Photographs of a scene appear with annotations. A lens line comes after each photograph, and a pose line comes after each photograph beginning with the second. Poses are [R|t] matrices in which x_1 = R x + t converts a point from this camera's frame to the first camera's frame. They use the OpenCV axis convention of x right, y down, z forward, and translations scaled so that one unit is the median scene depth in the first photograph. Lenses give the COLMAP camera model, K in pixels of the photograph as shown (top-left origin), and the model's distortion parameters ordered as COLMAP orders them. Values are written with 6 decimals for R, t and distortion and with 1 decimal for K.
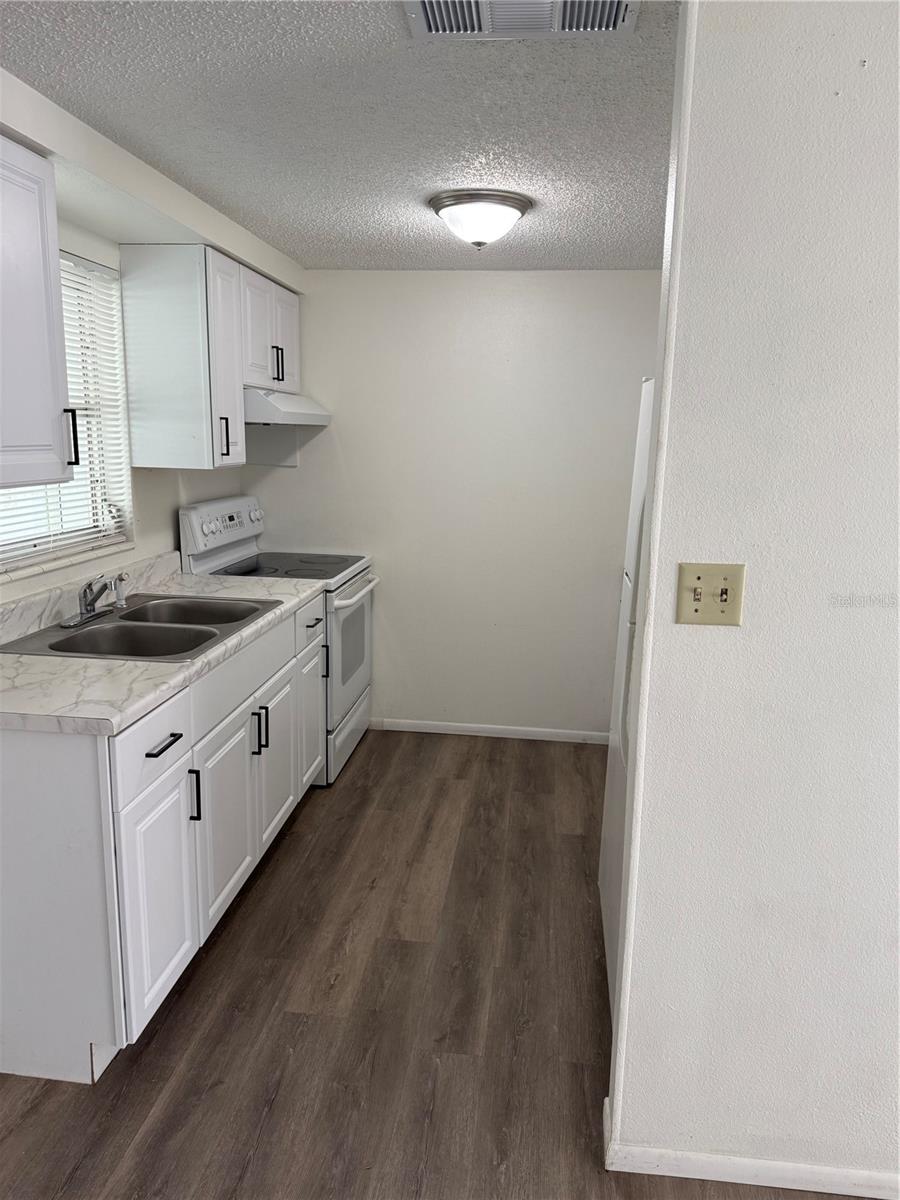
lens RADIAL K [[860.5, 0, 446.3], [0, 860.5, 604.2], [0, 0, 1]] dist [0.072270, -0.060783]
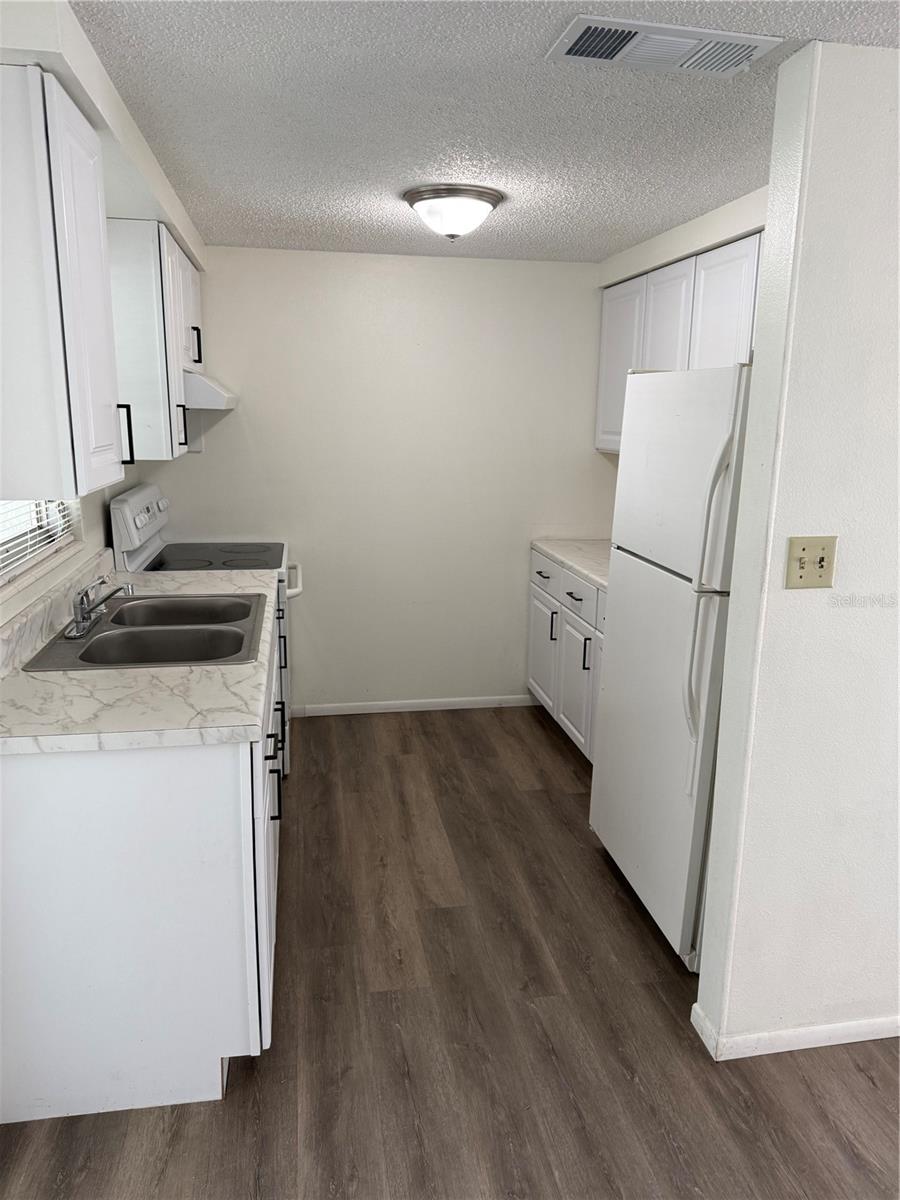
lens RADIAL K [[860.5, 0, 446.3], [0, 860.5, 604.2], [0, 0, 1]] dist [0.072270, -0.060783]
pose [[0.955375, -0.072938, 0.286250, -0.314693], [0.064131, 0.997138, 0.040035, -0.020751], [-0.288351, -0.019891, 0.957318, 0.002202]]
